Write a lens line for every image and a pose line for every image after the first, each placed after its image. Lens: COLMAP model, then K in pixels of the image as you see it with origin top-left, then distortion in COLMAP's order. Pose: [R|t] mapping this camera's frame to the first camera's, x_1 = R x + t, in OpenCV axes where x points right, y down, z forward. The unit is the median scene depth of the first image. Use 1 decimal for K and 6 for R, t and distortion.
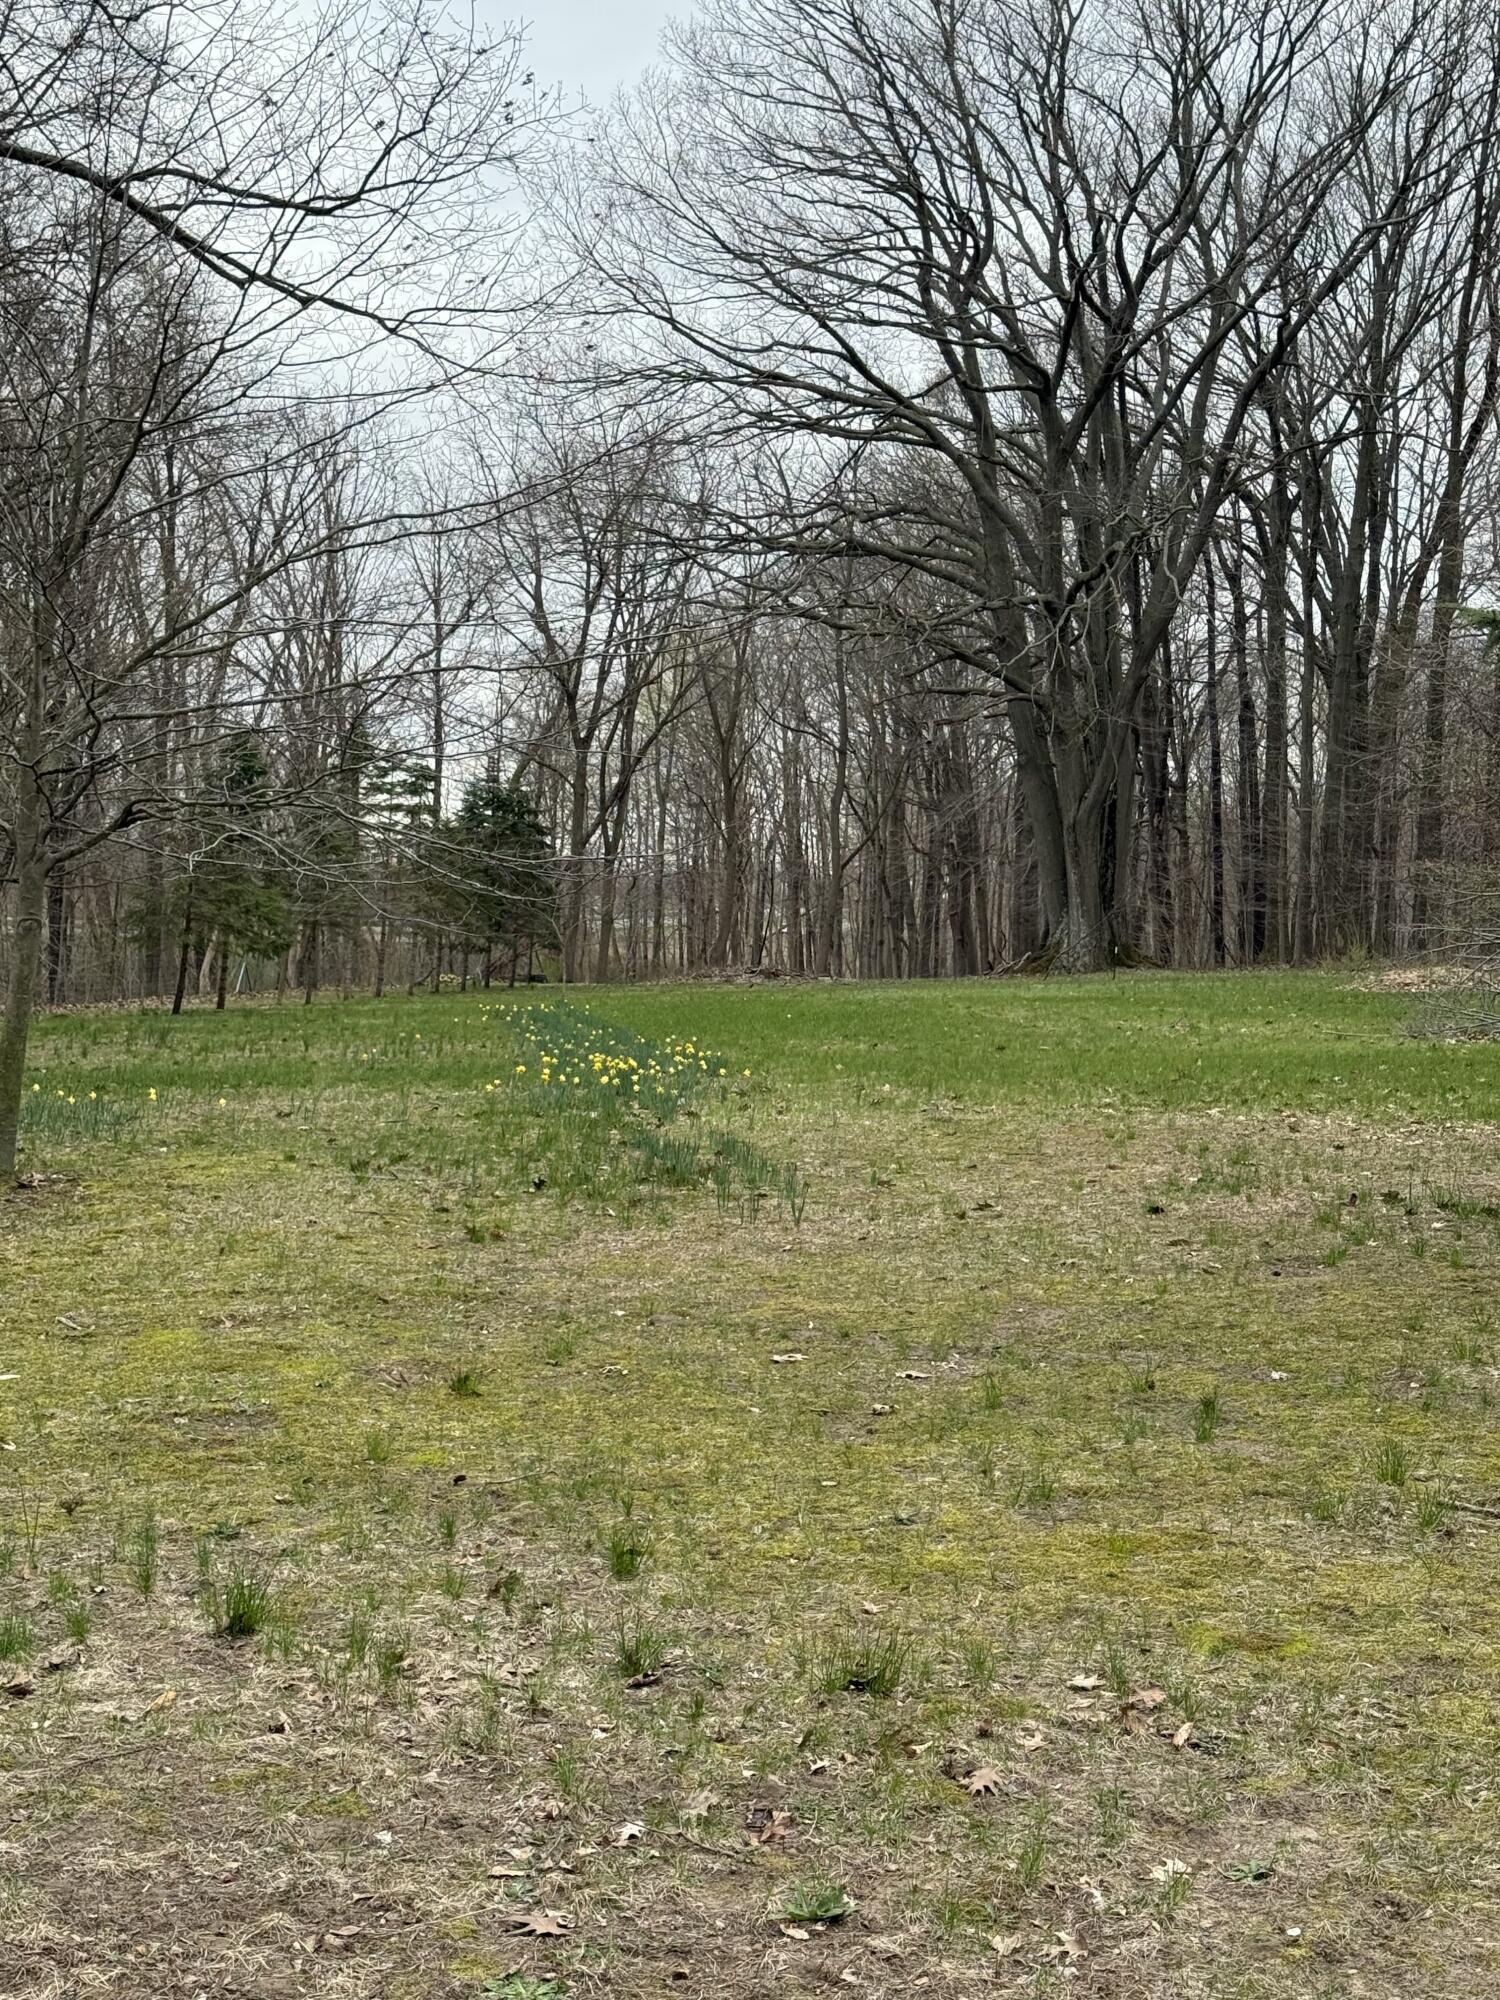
lens RADIAL K [[2977.5, 0, 750.0], [0, 2977.5, 1000.0], [0, 0, 1]] dist [0.024109, 0.024143]
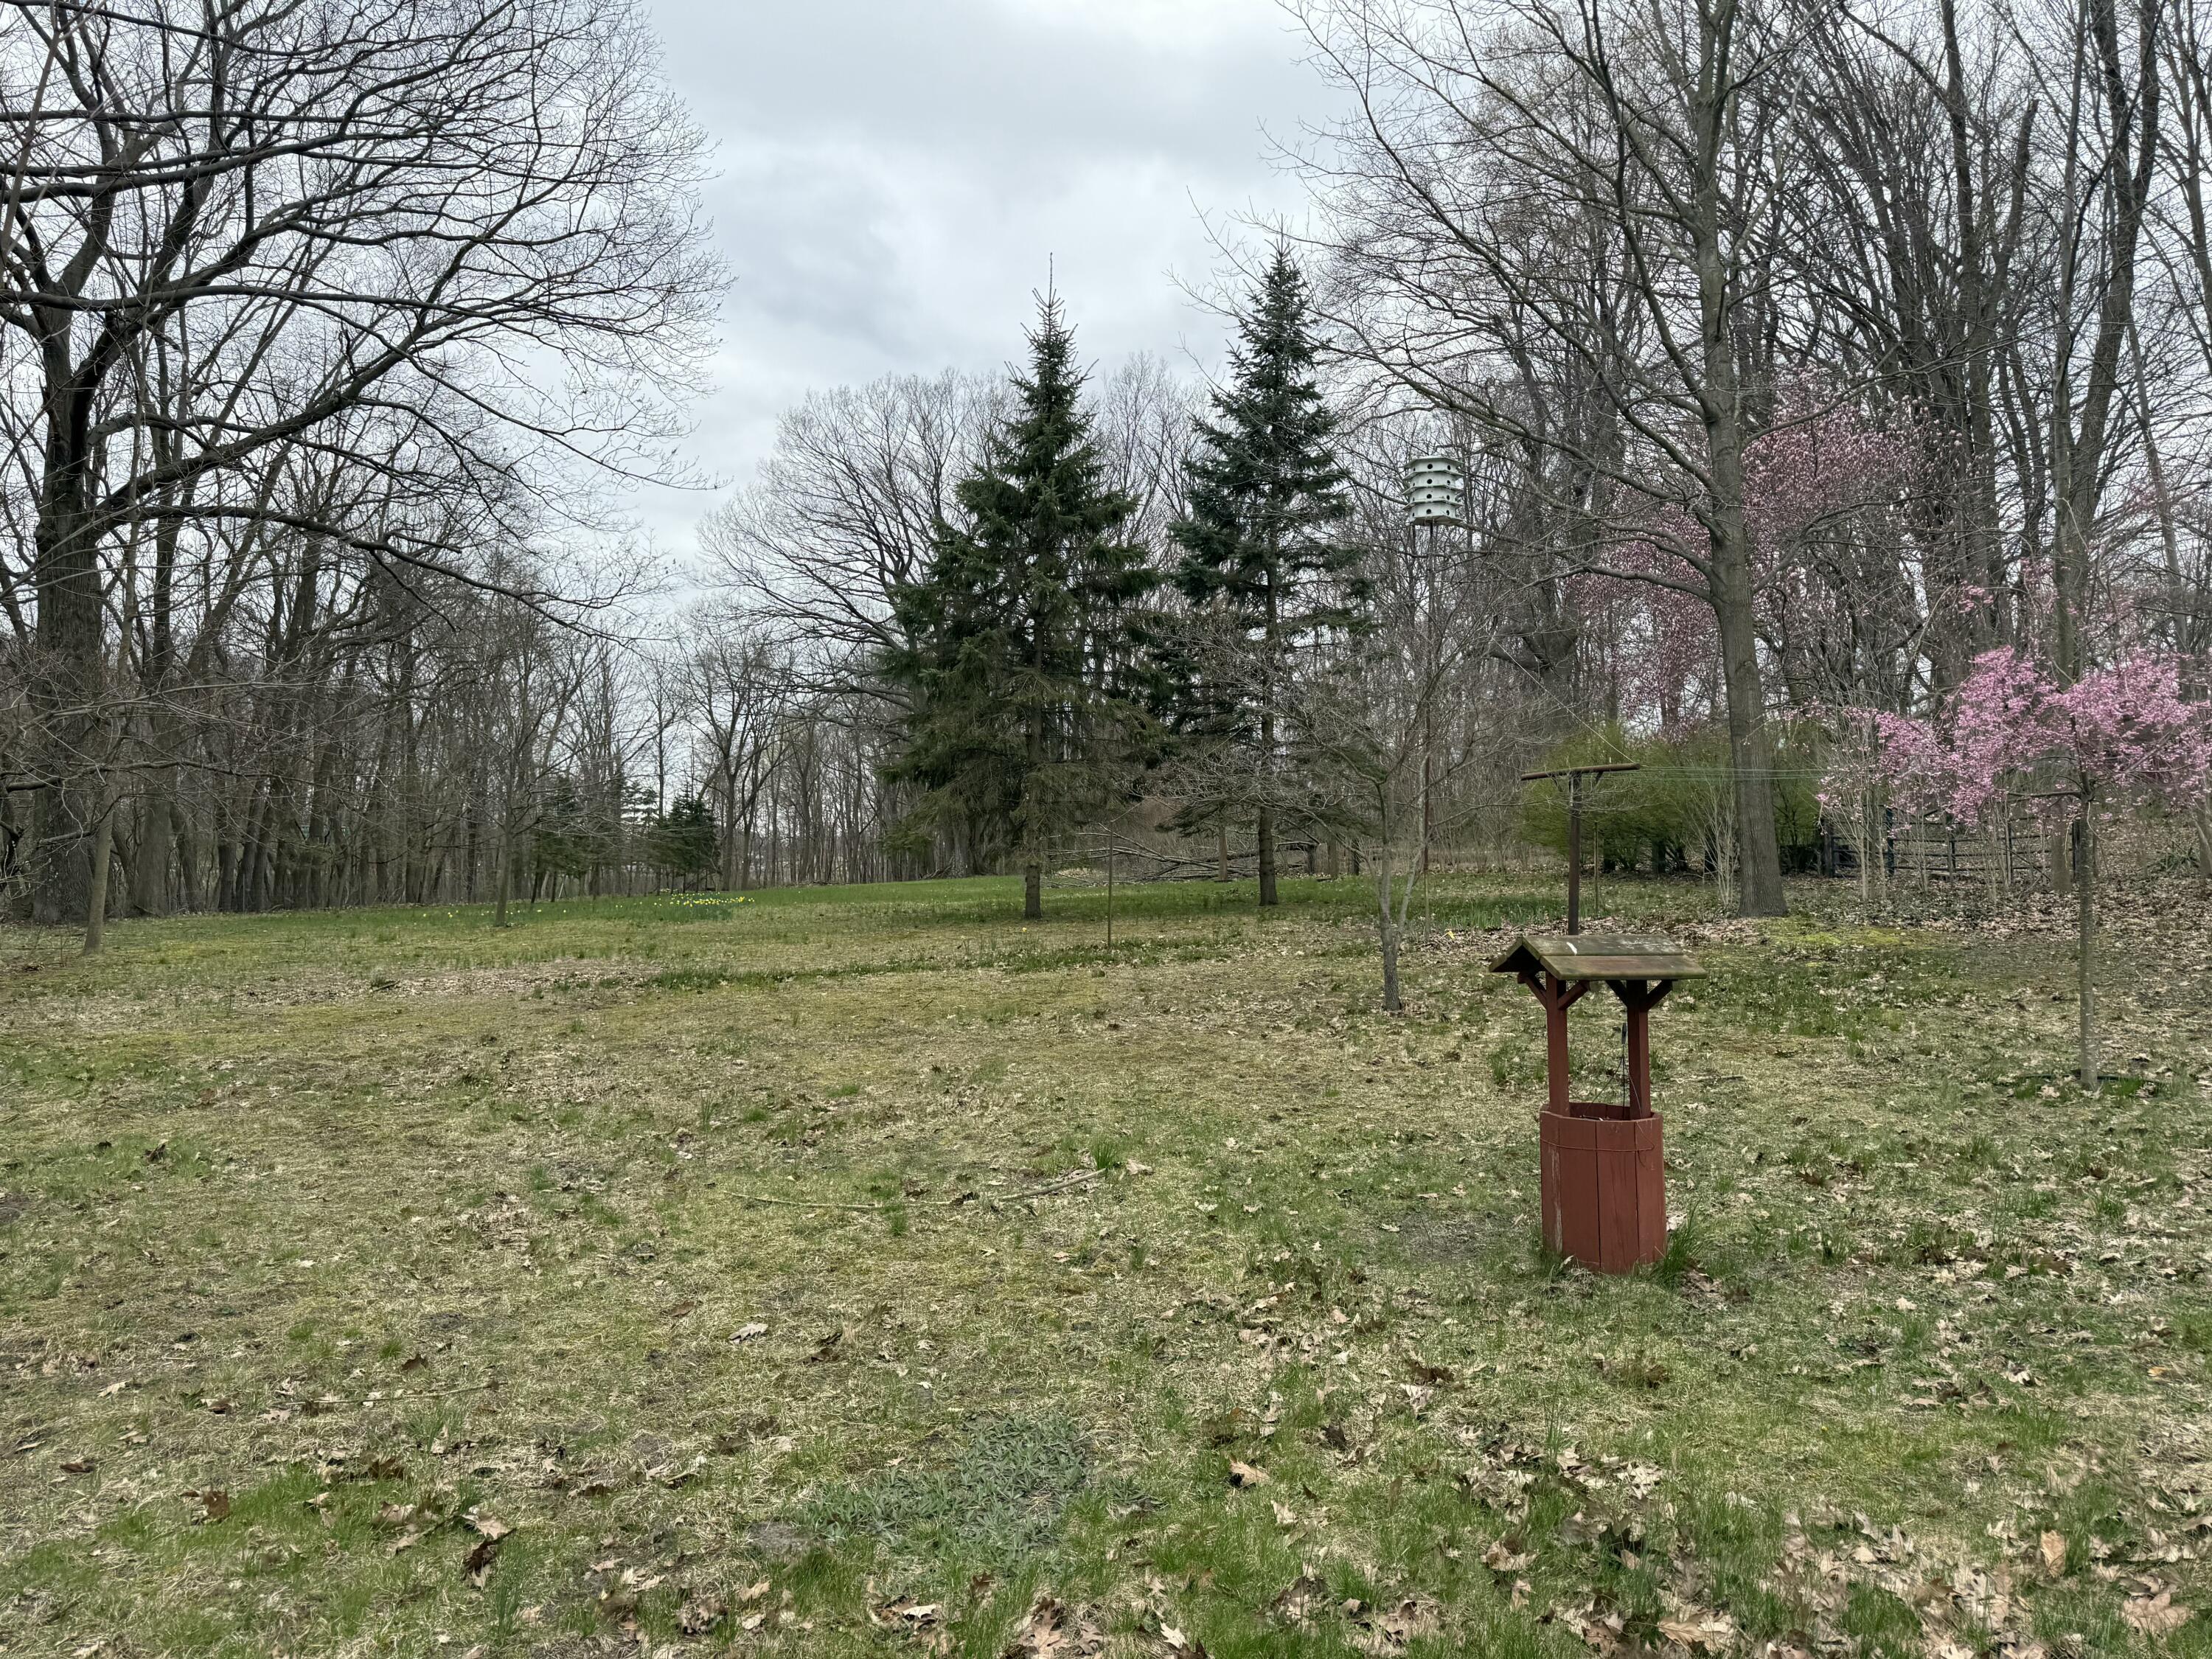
lens RADIAL K [[1682.4, 0, 1147.1], [0, 1682.4, 796.9], [0, 0, 1]] dist [0.182632, -0.436777]
pose [[0.986203, -0.013598, 0.164982, 0.035718], [0.024535, 0.997620, -0.064436, 0.012162], [-0.163713, 0.067595, 0.984189, -0.235229]]
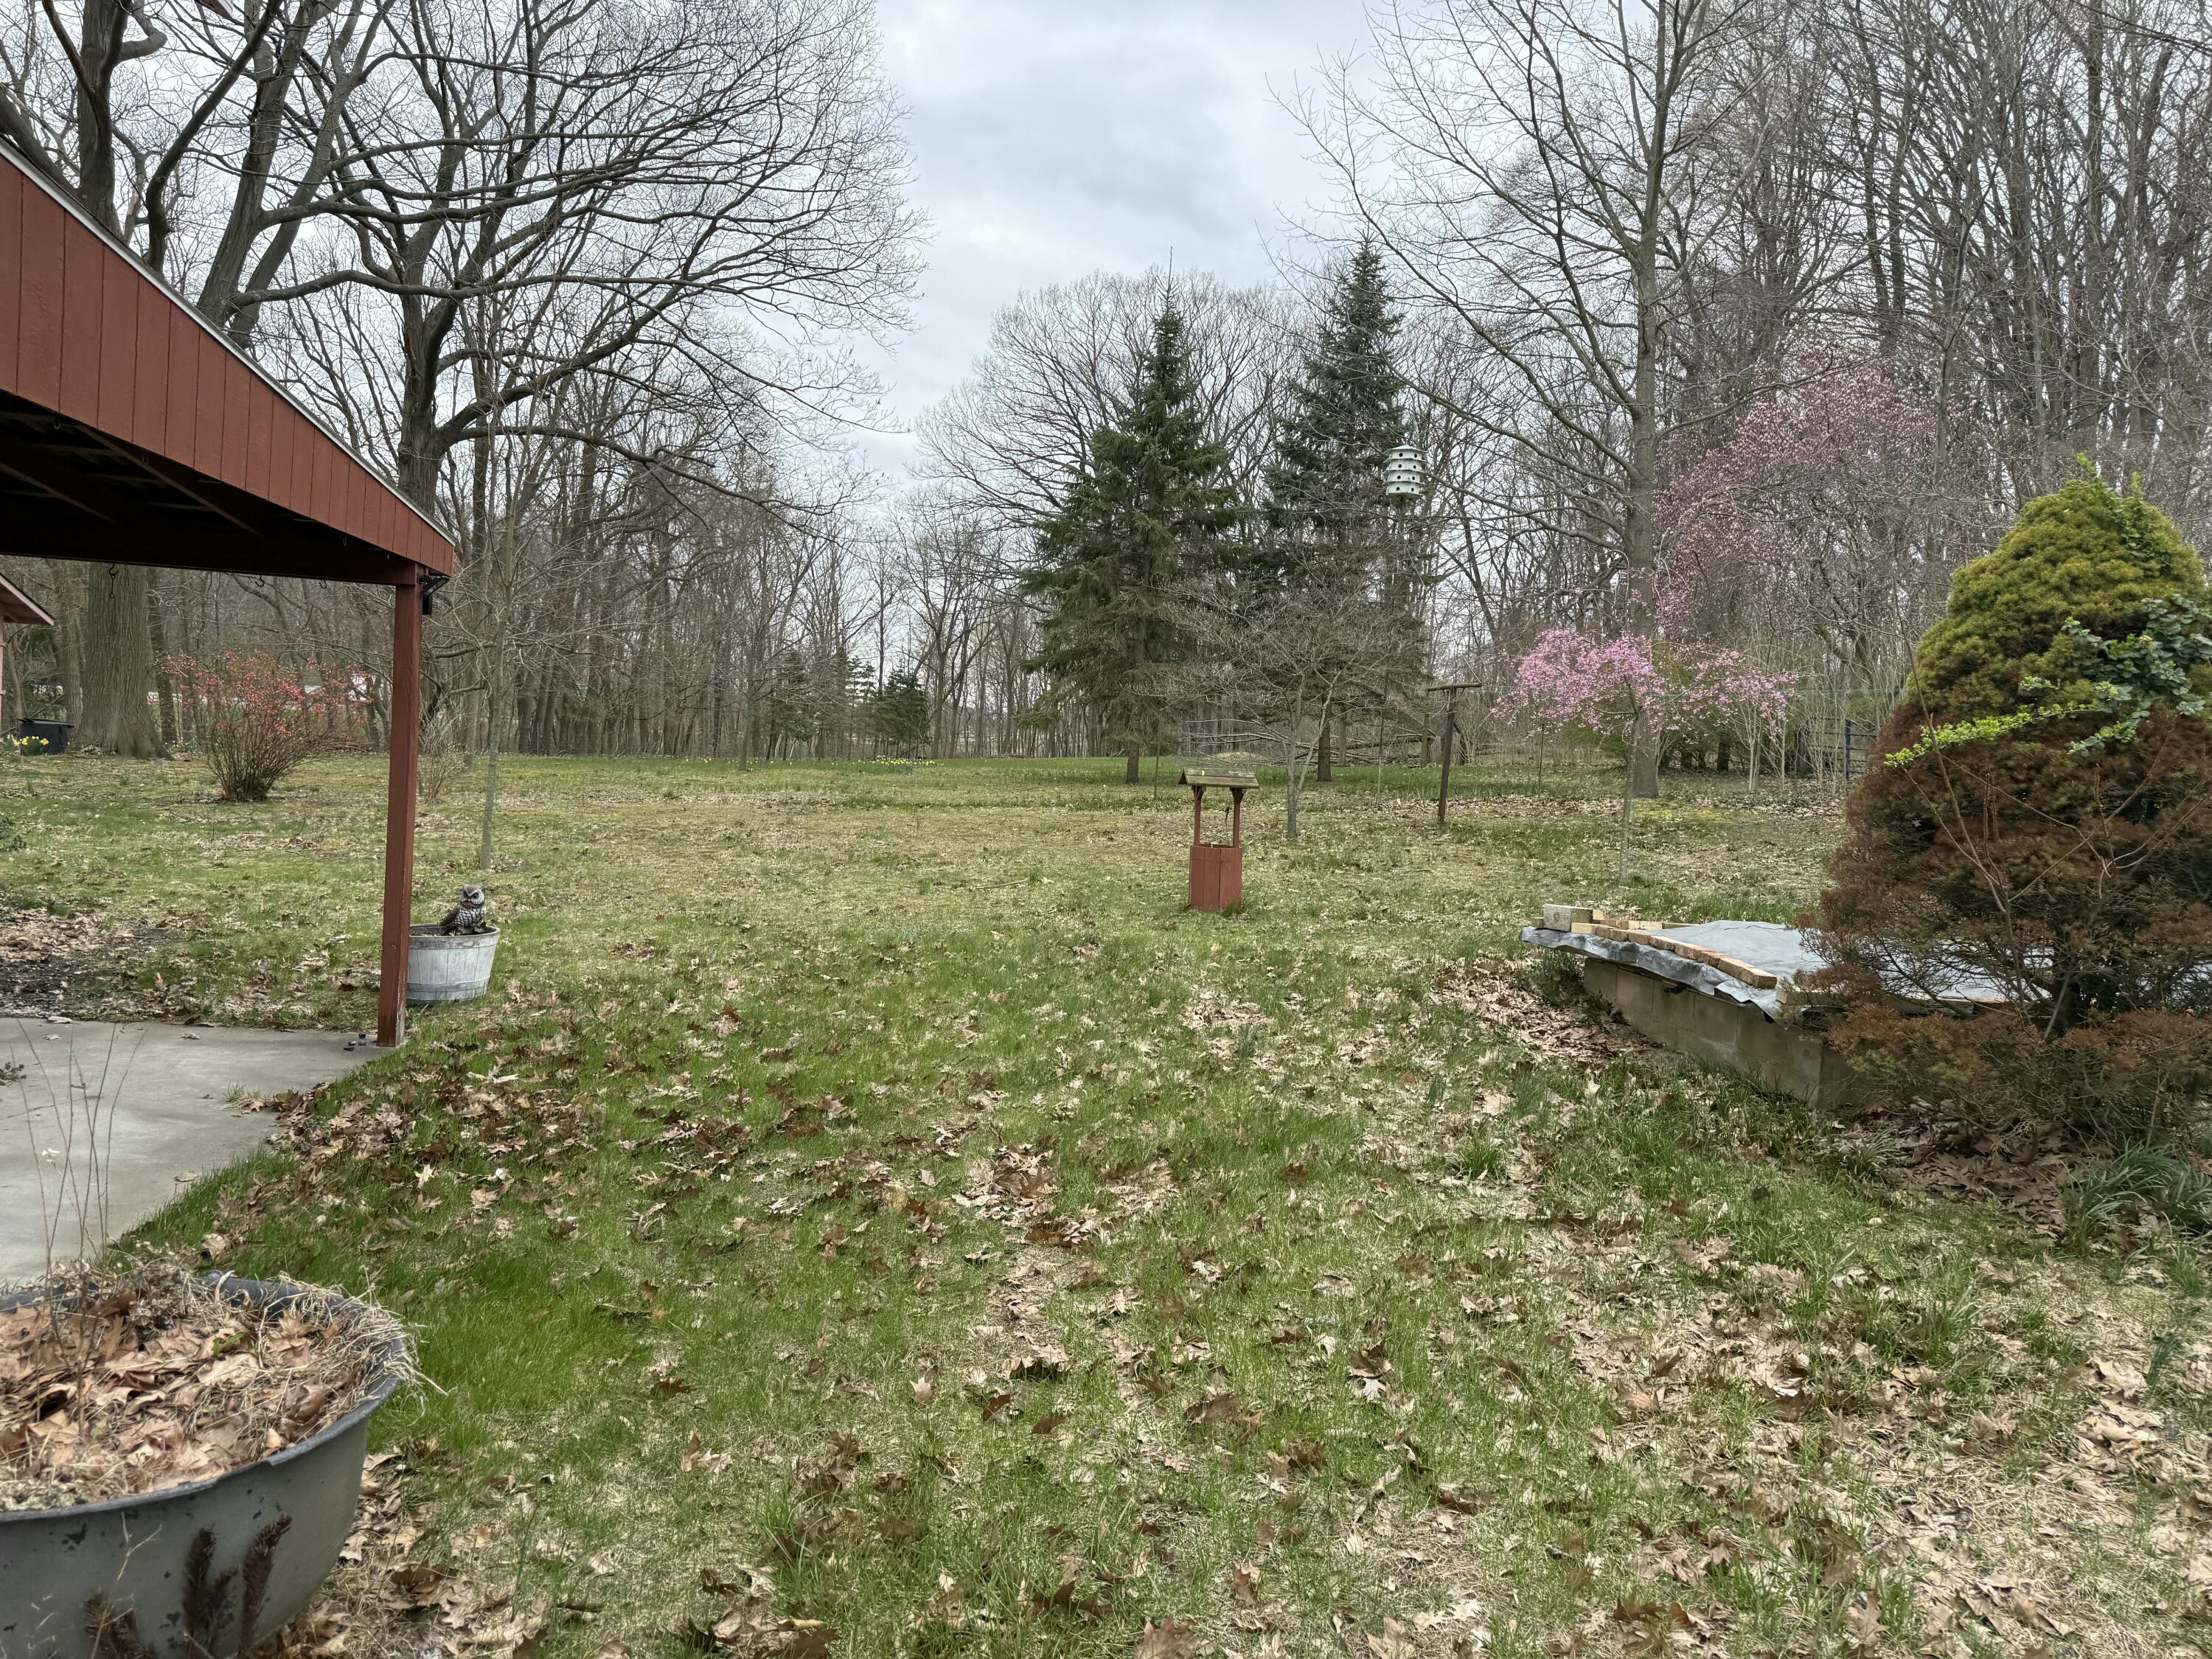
lens RADIAL K [[1702.8, 0, 1113.2], [0, 1702.8, 858.9], [0, 0, 1]] dist [0.100508, -0.140125]
pose [[0.999579, 0.020915, 0.020130, 0.052096], [-0.021686, 0.999008, 0.038891, 0.016149], [-0.019297, -0.039311, 0.999041, -0.322772]]
